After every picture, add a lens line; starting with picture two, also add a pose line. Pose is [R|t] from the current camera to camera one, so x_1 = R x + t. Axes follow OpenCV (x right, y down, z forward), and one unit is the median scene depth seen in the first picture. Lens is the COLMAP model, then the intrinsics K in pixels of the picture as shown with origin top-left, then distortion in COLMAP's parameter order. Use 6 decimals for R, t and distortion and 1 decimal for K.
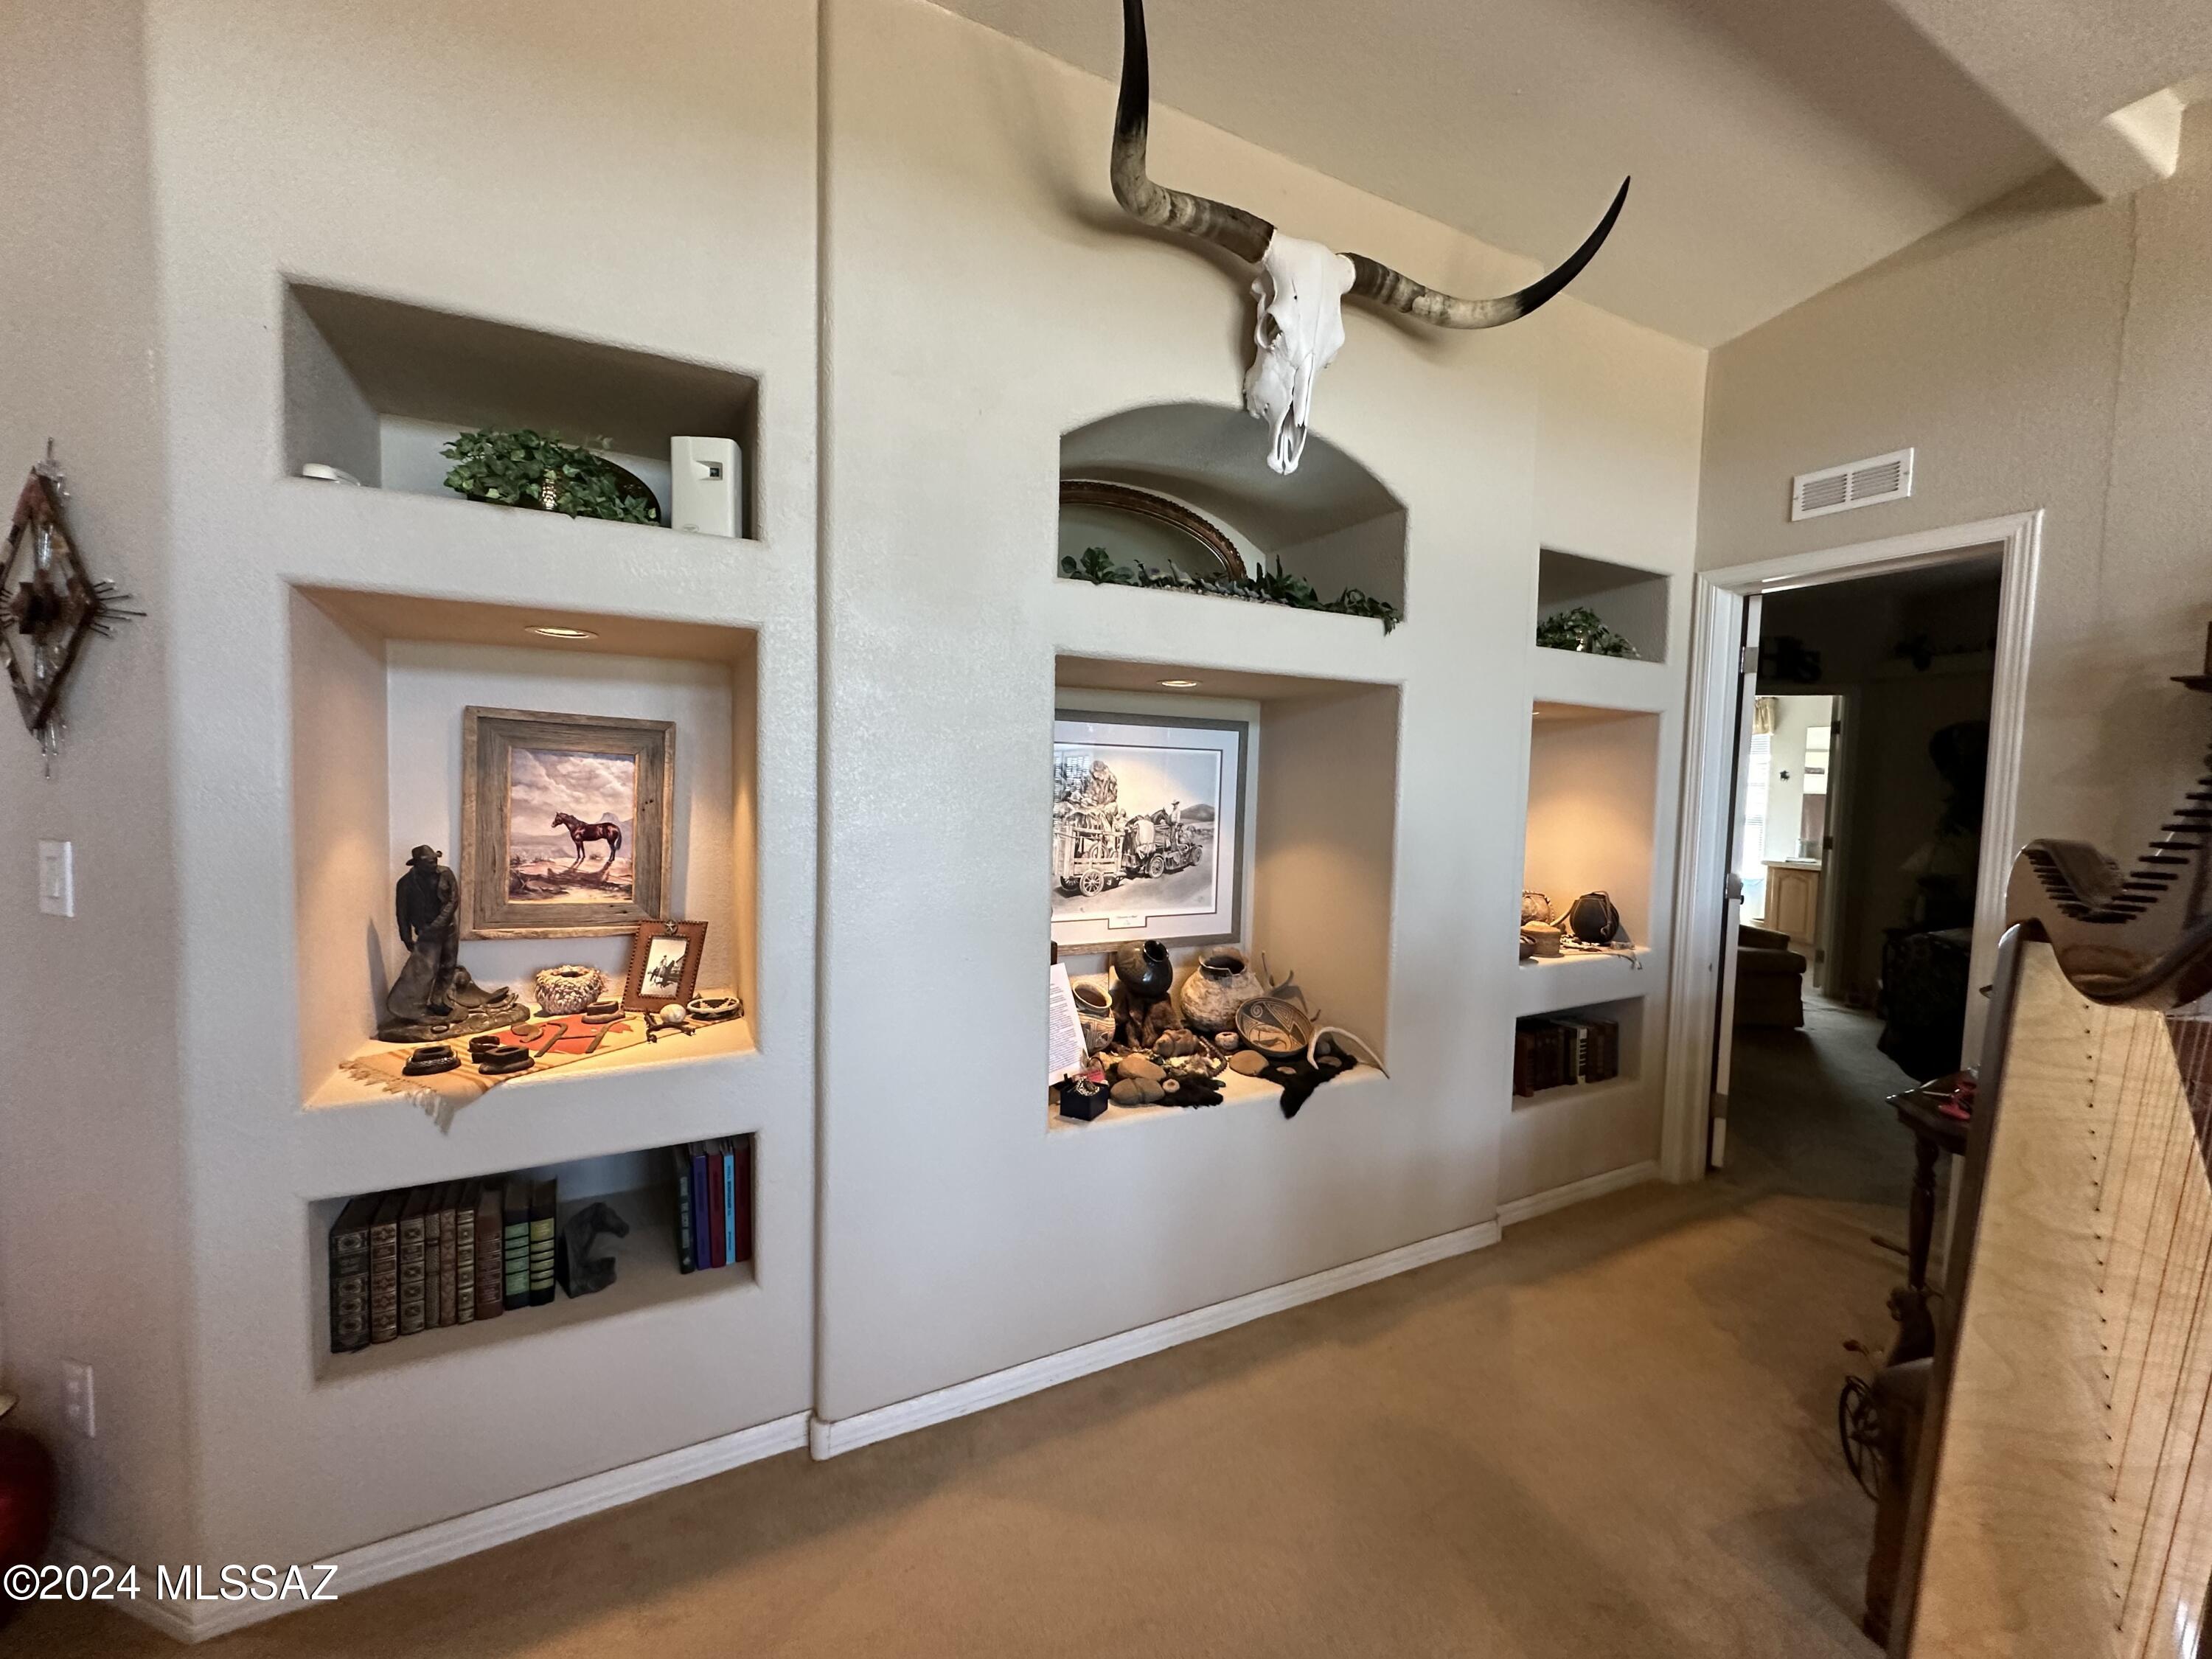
lens RADIAL K [[878.8, 0, 1116.4], [0, 878.8, 829.0], [0, 0, 1]] dist [-0.003911, 0.000685]
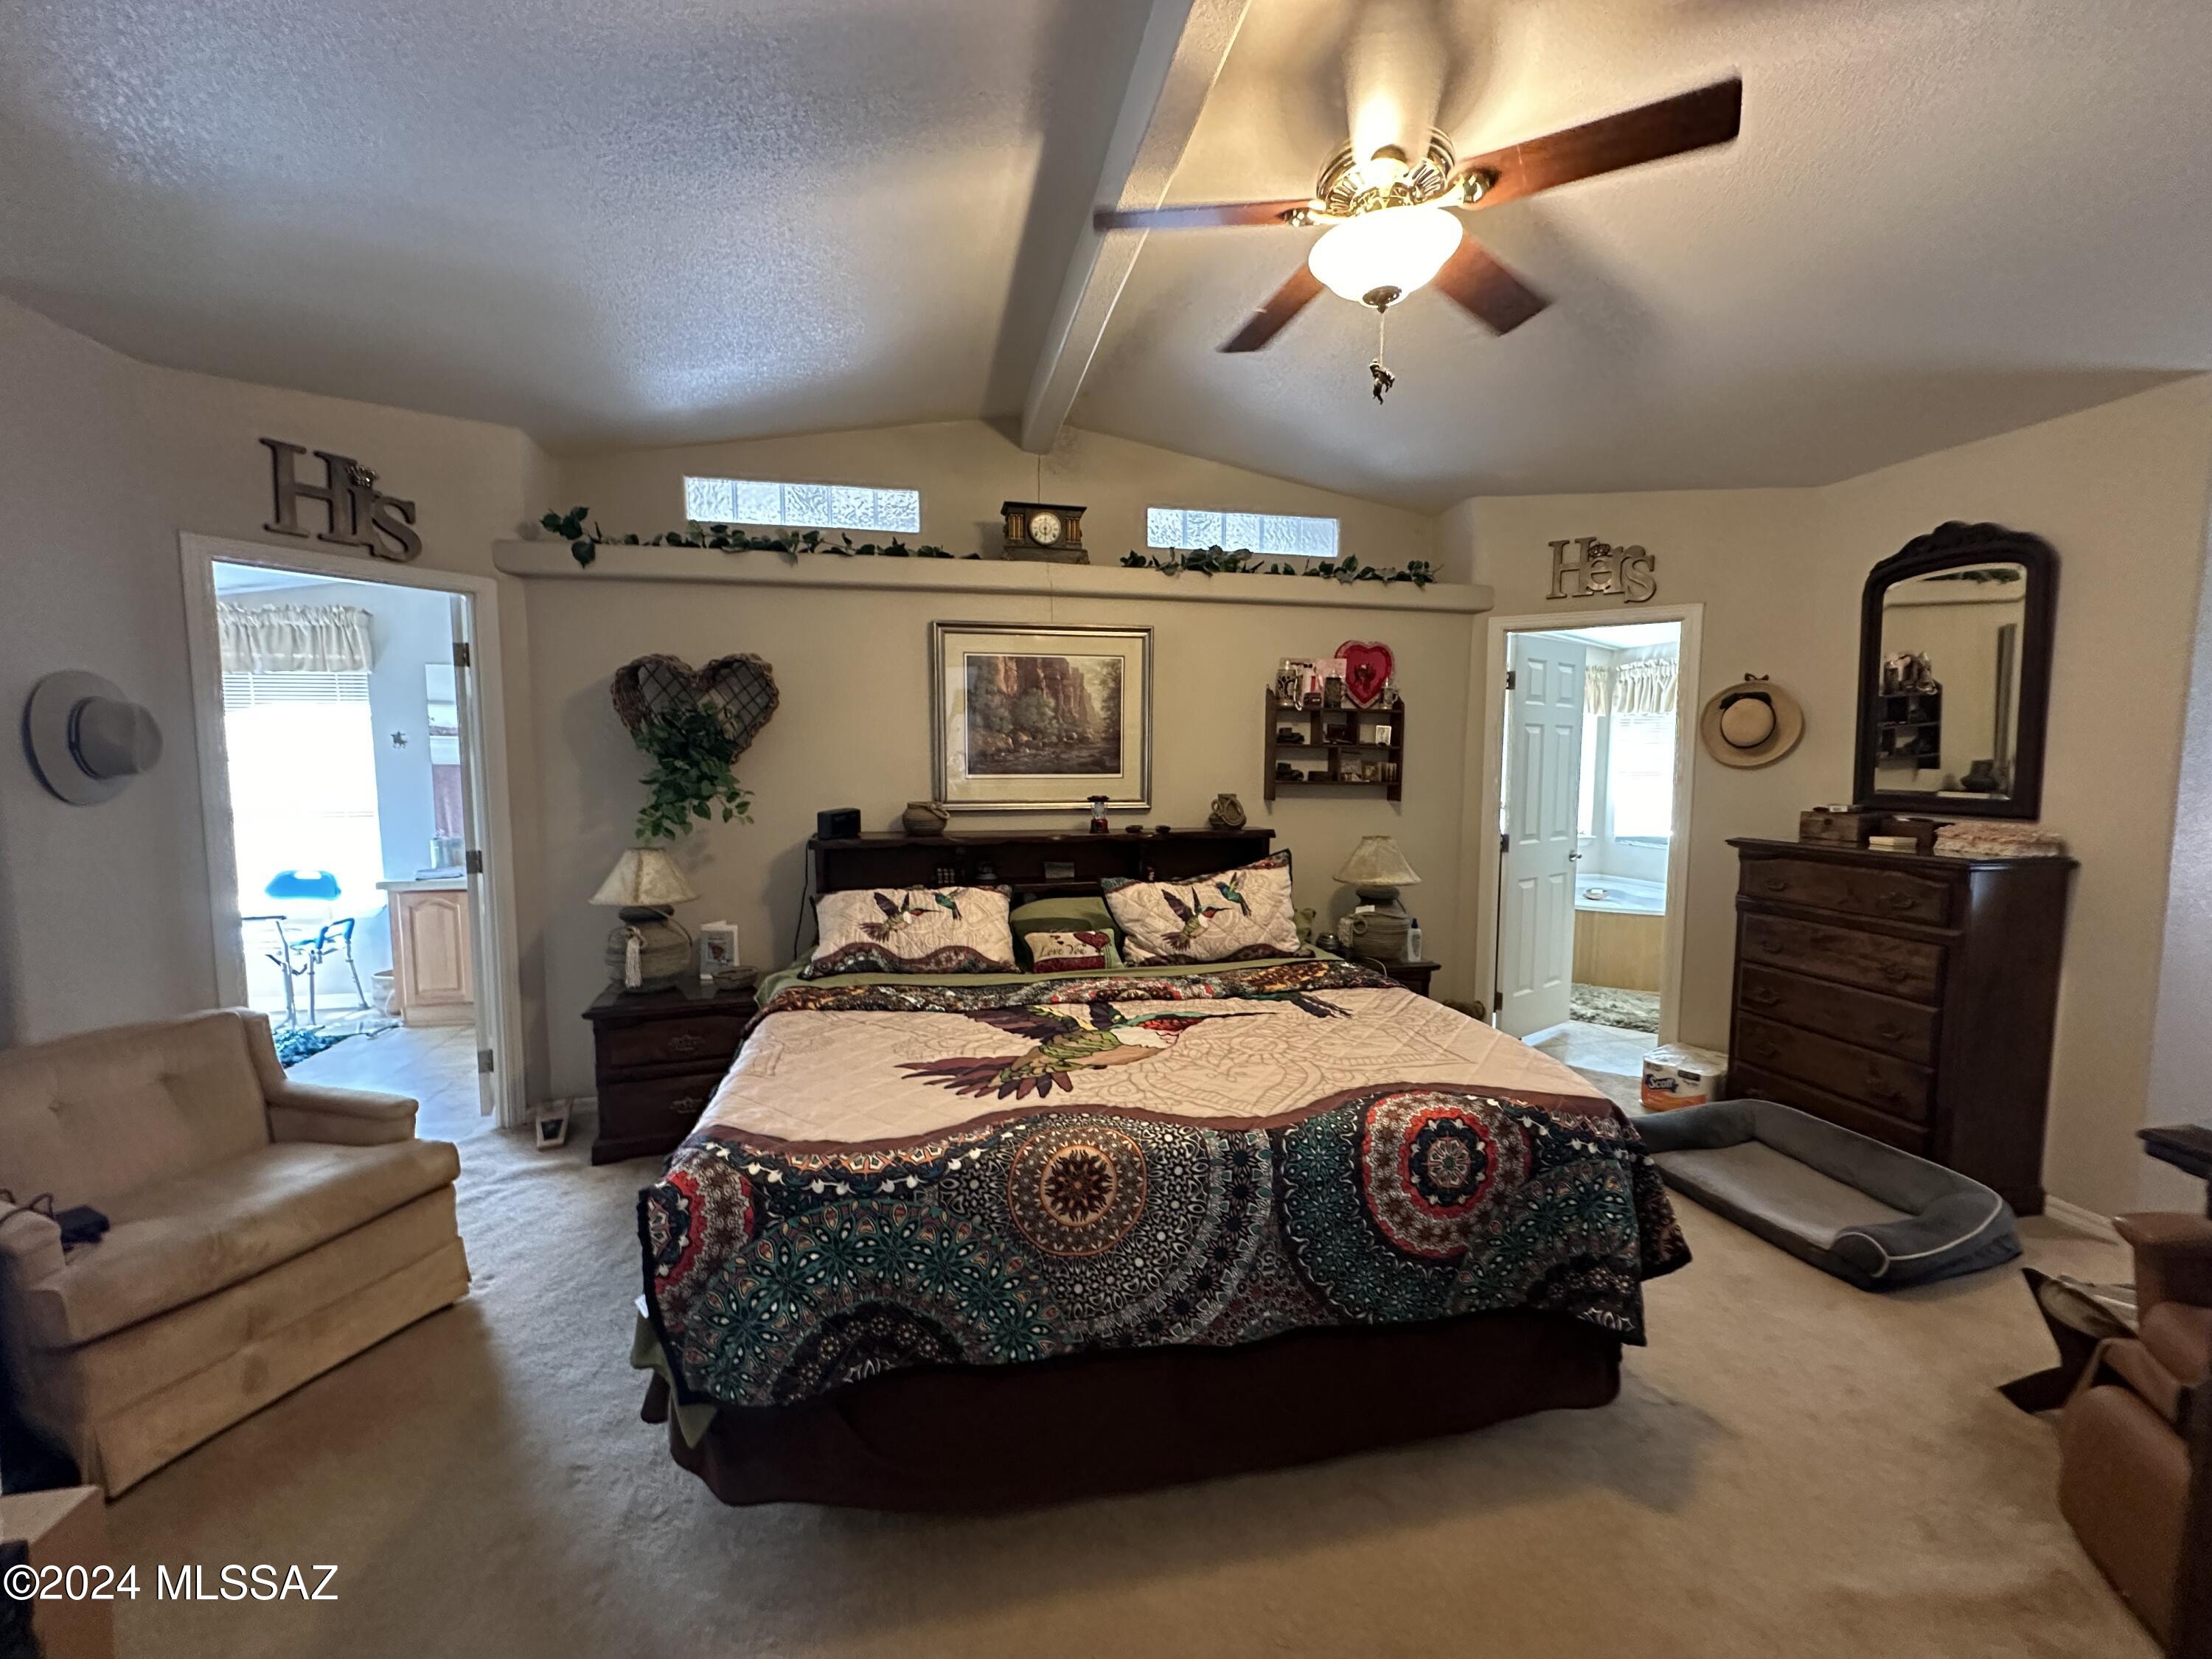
lens RADIAL K [[878.8, 0, 1108.5], [0, 878.8, 827.0], [0, 0, 1]] dist [-0.003911, 0.000685]
pose [[0.266019, -0.103630, 0.958381, 0.393467], [0.061719, 0.993996, 0.090350, -0.032599], [-0.961990, 0.035116, 0.270818, 0.468366]]
